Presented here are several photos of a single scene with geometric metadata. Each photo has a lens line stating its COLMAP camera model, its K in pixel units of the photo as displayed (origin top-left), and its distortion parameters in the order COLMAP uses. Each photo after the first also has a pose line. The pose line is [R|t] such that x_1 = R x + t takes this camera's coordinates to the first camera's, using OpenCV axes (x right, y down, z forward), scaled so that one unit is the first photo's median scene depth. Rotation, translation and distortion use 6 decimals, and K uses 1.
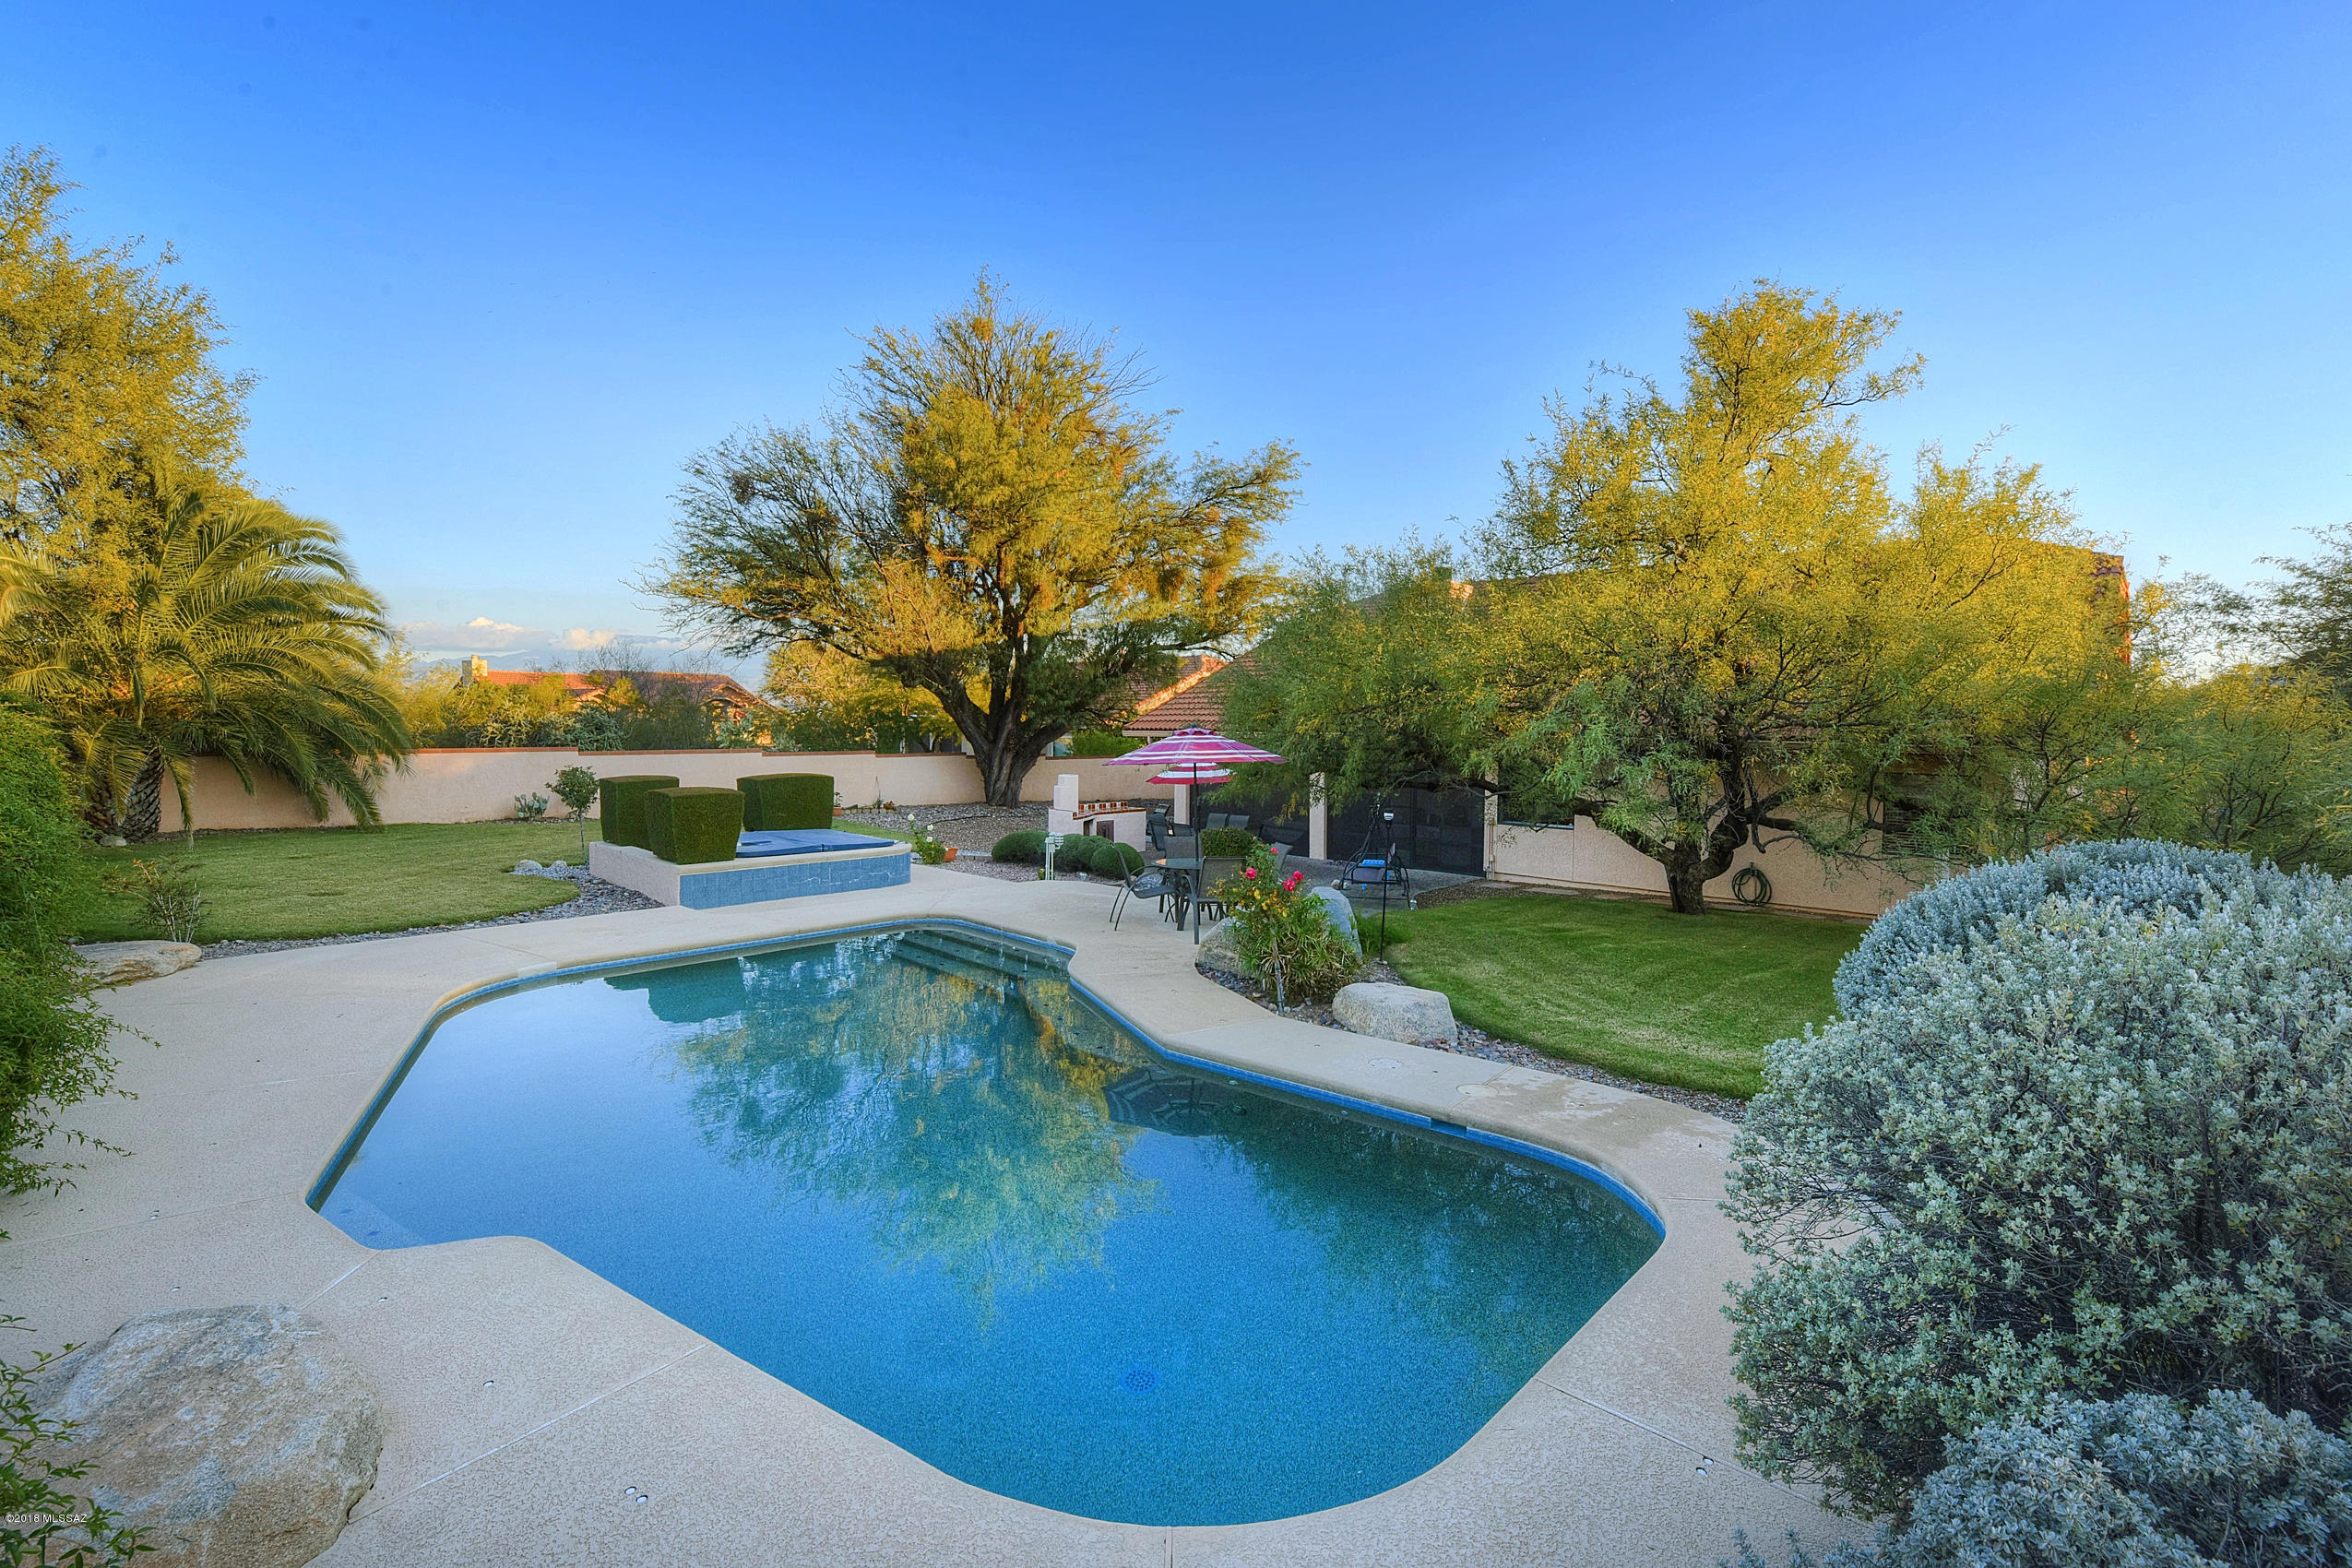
lens RADIAL K [[1063.6, 0, 1236.9], [0, 1063.6, 780.3], [0, 0, 1]] dist [-0.000087, -0.008514]
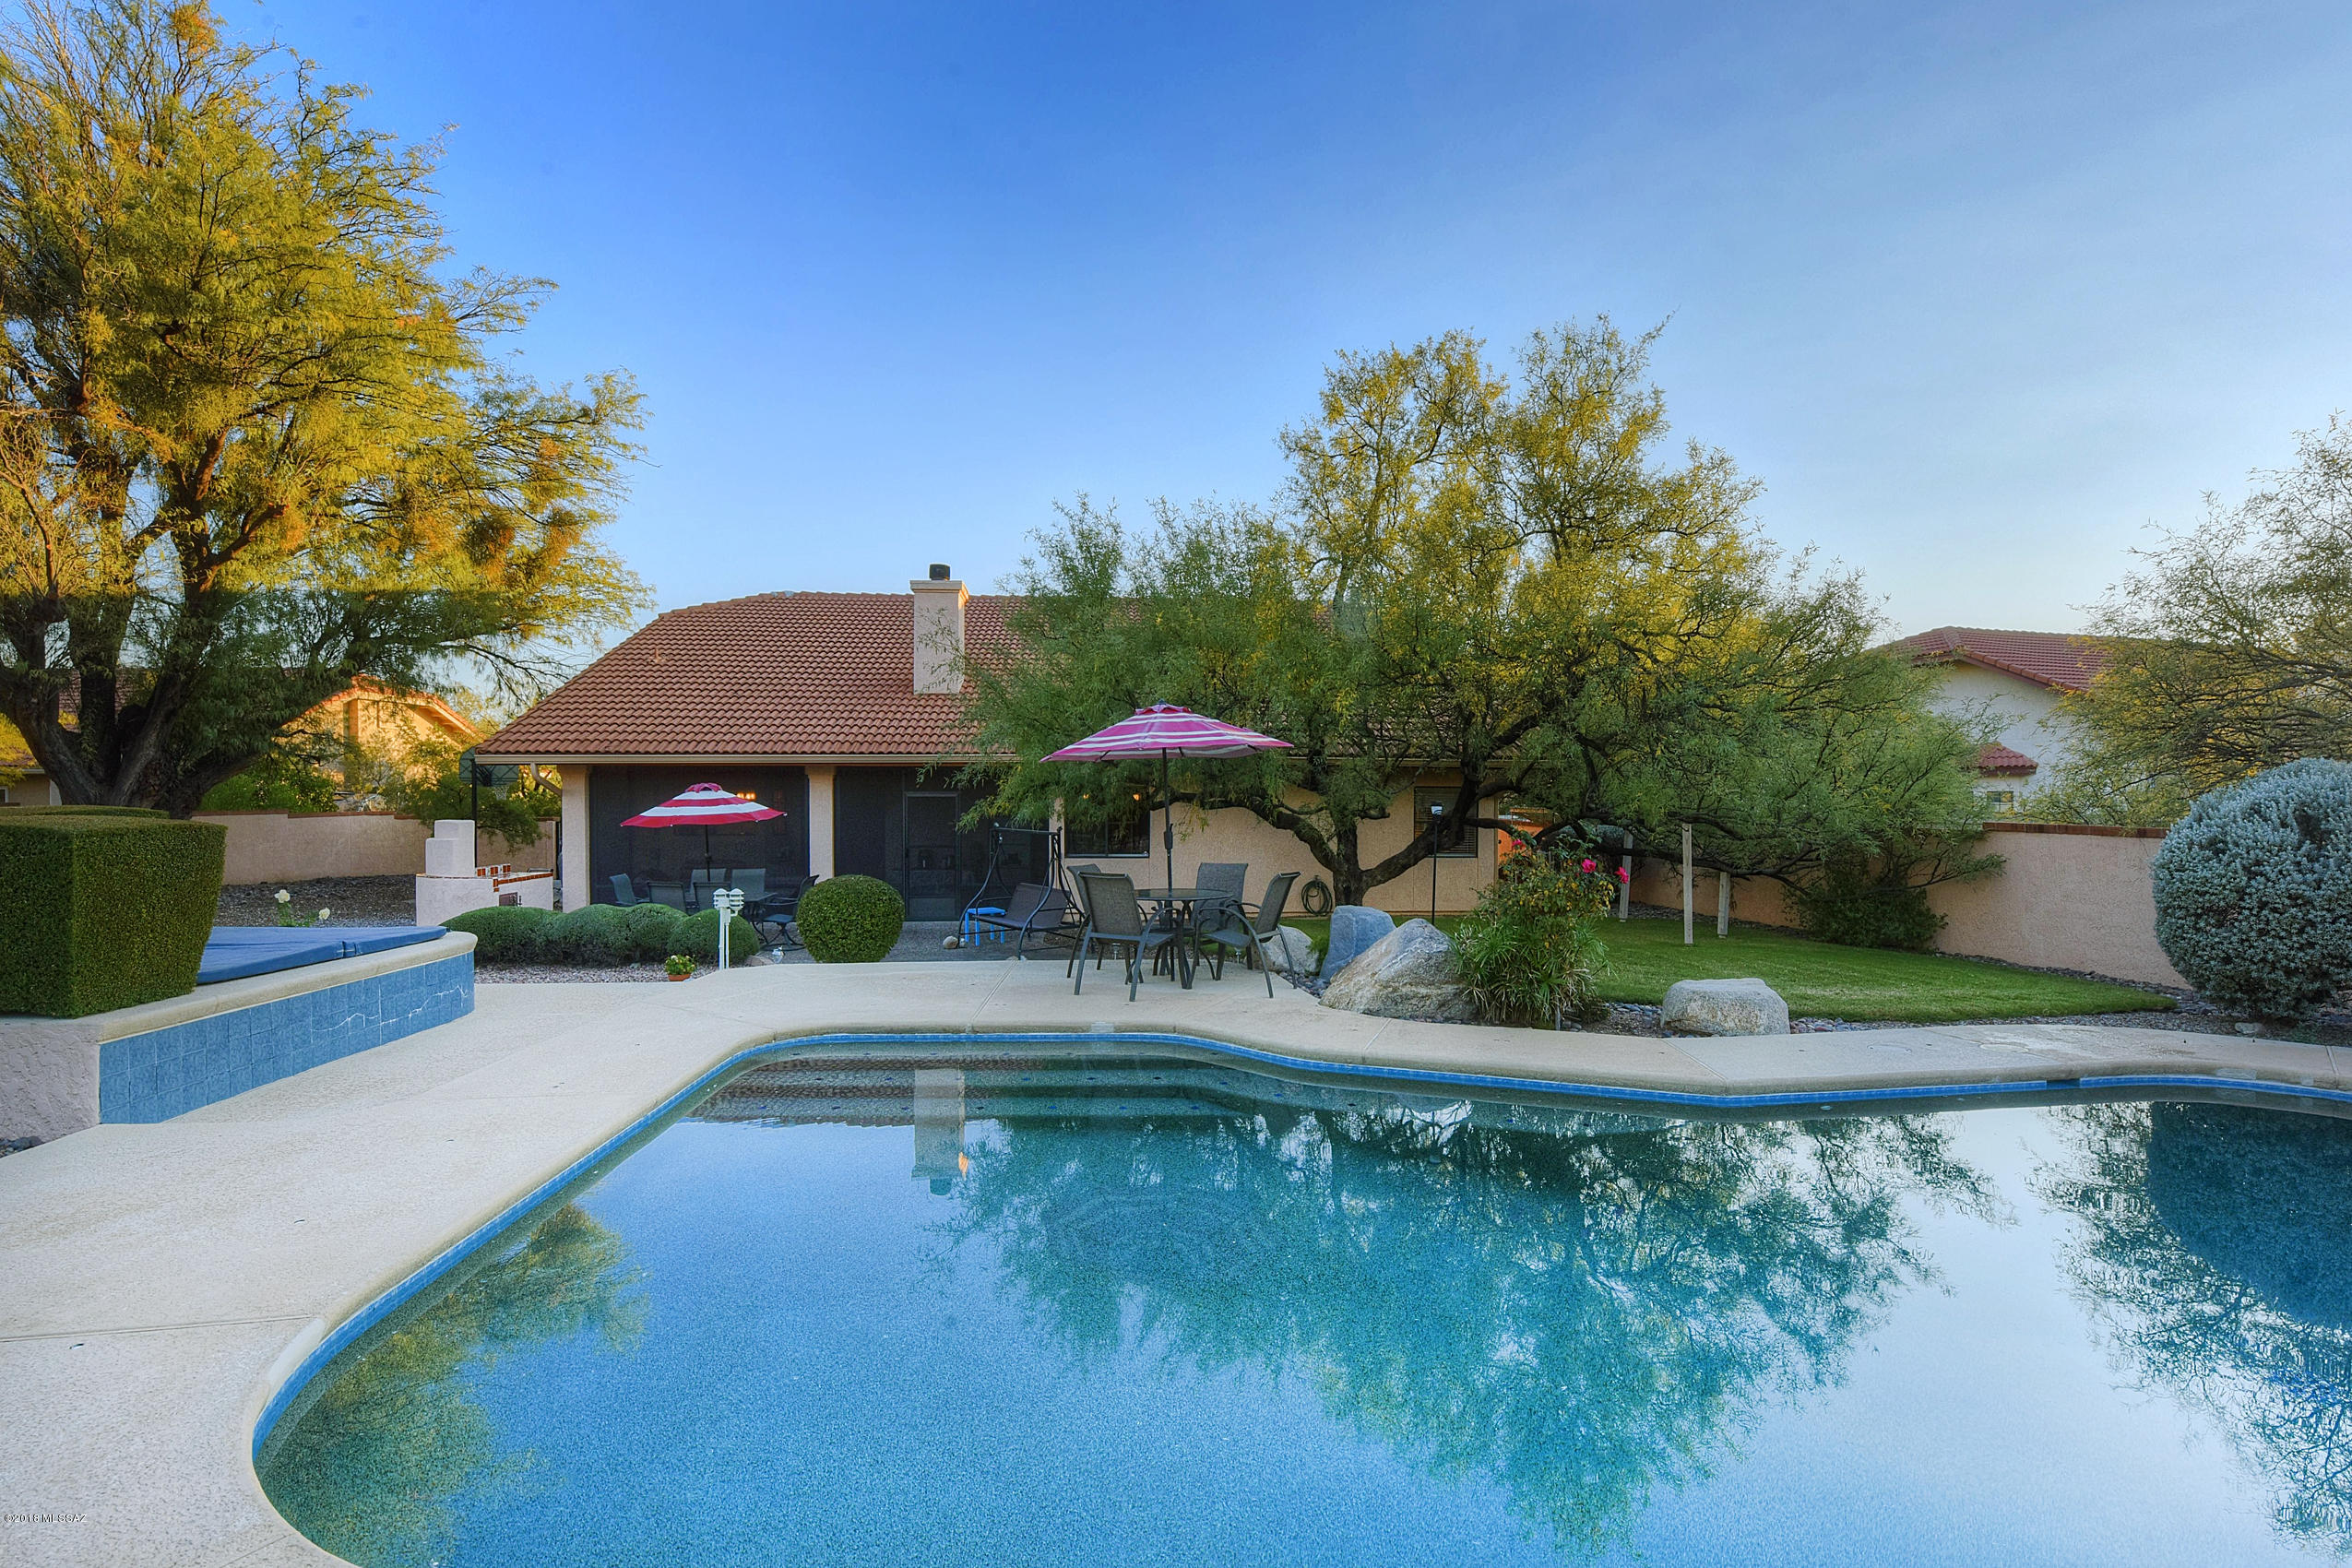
lens RADIAL K [[1098.6, 0, 1168.8], [0, 1098.6, 821.7], [0, 0, 1]] dist [-0.001022, -0.010817]
pose [[0.696734, -0.022512, 0.716977, -0.280136], [0.042825, 0.999030, -0.010248, 0.016500], [-0.716050, 0.037845, 0.697022, 0.242691]]
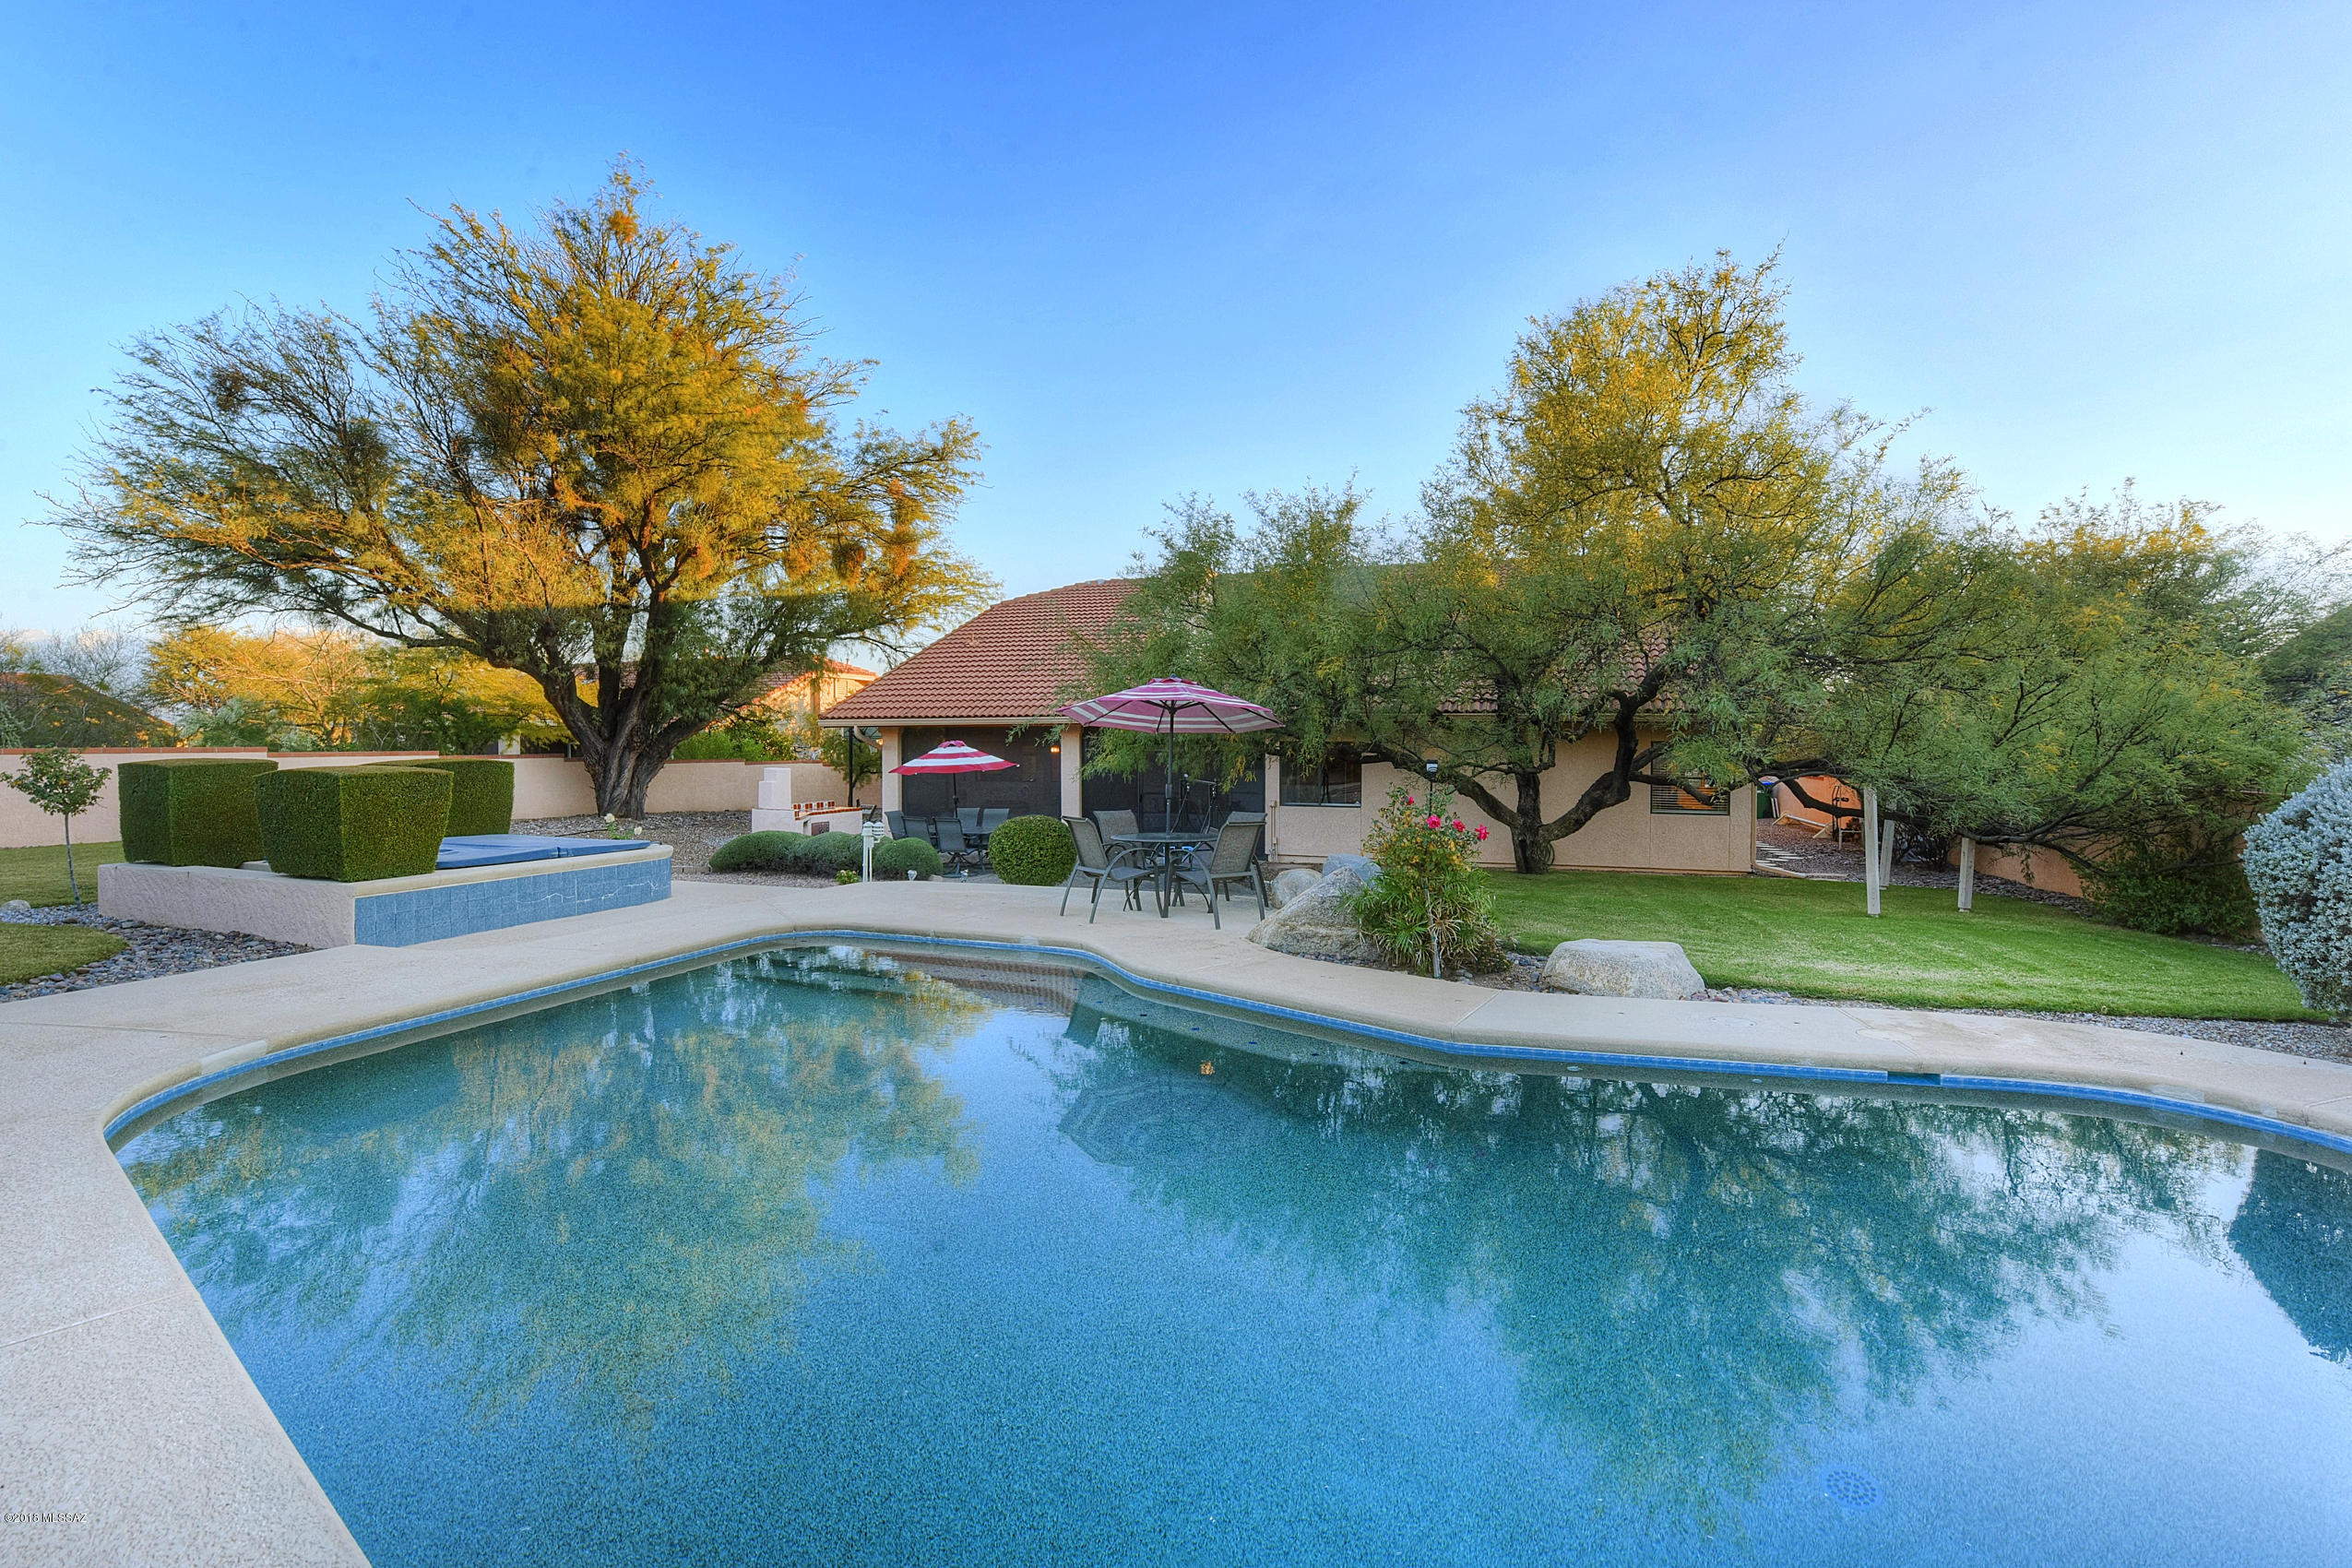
lens RADIAL K [[1009.3, 0, 1190.5], [0, 1009.3, 791.1], [0, 0, 1]] dist [-0.000858, -0.010490]
pose [[0.912585, -0.022001, 0.408294, -0.161915], [0.025492, 0.999670, -0.003110, 0.020545], [-0.408091, 0.013247, 0.912845, 0.122705]]
